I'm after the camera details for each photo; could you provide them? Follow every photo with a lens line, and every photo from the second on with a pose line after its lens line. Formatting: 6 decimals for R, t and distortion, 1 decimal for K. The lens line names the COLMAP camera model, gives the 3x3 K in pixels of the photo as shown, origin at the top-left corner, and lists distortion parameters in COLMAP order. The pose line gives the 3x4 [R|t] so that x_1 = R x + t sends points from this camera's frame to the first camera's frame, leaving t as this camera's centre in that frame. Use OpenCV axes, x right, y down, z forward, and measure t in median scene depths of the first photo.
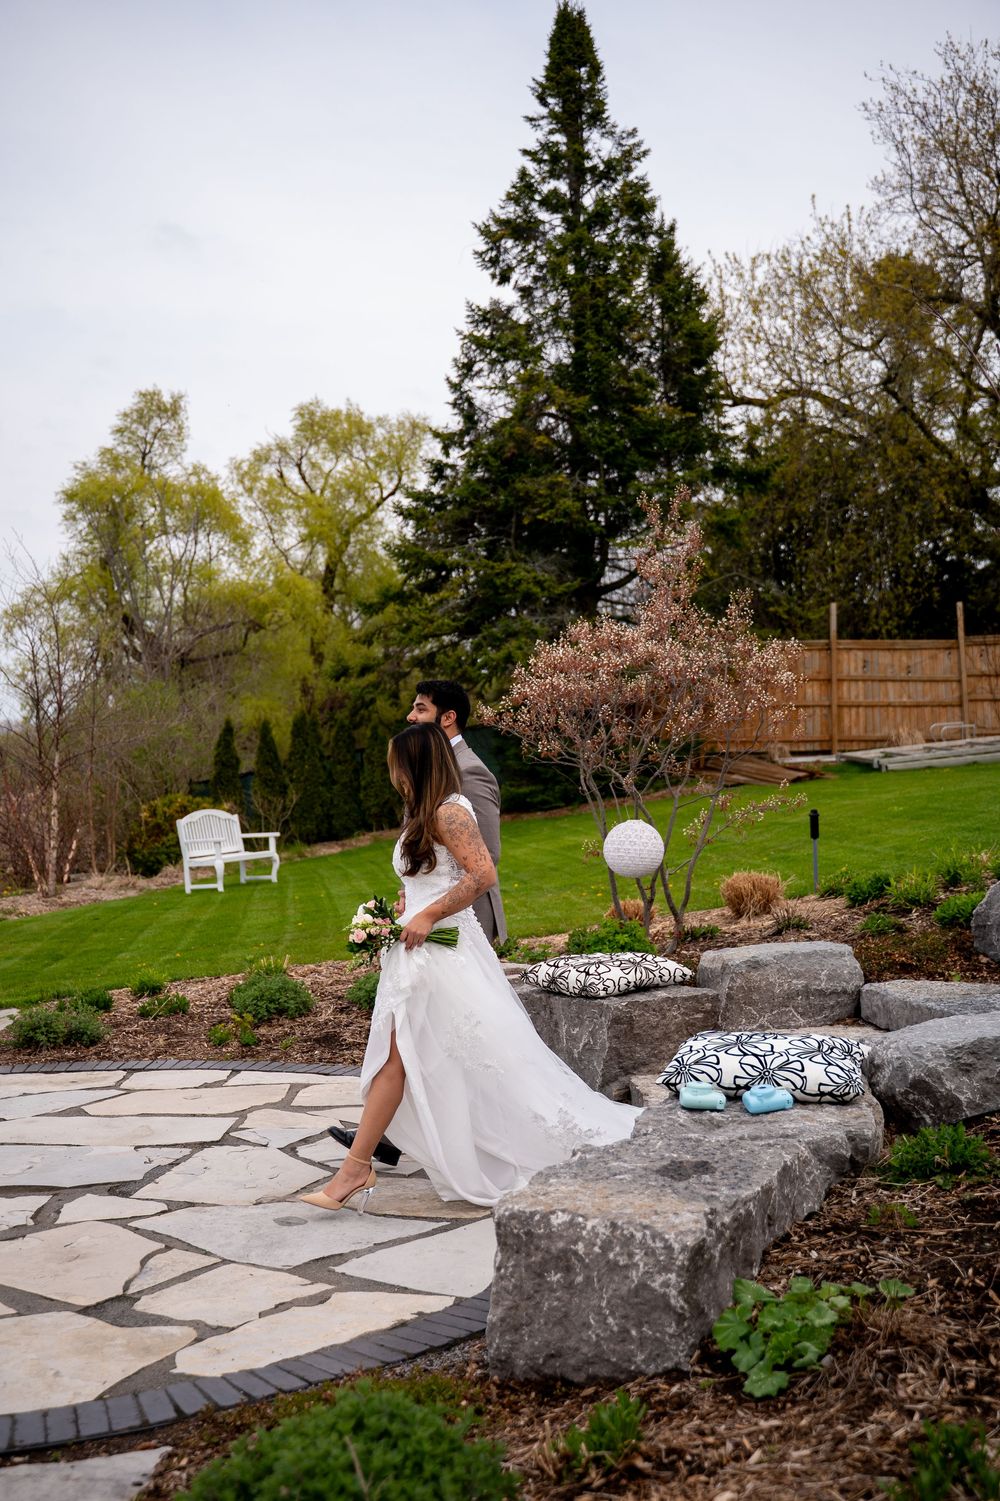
lens RADIAL K [[1514.2, 0, 500.2], [0, 1514.2, 742.8], [0, 0, 1]] dist [-0.007229, 0.000000]
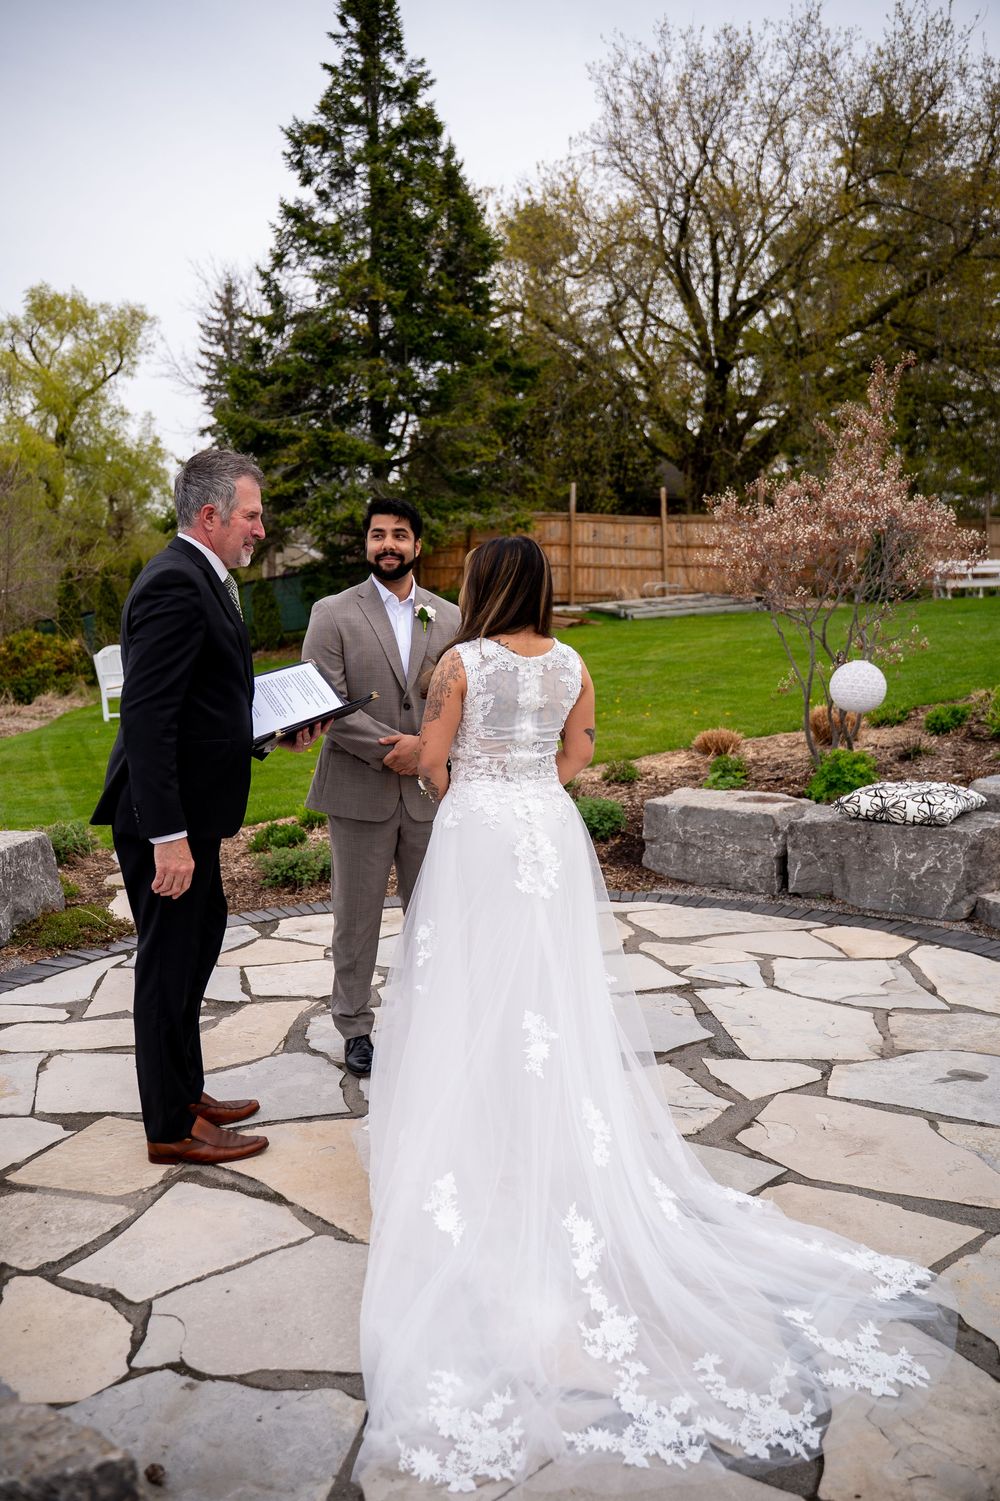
lens RADIAL K [[1175.0, 0, 500.4], [0, 1175.0, 761.6], [0, 0, 1]] dist [-0.052635, 0.036640]
pose [[0.959969, -0.017598, 0.279555, -0.110704], [-0.022078, 0.990166, 0.138143, 0.002735], [-0.279237, -0.138785, 0.950140, 0.066534]]
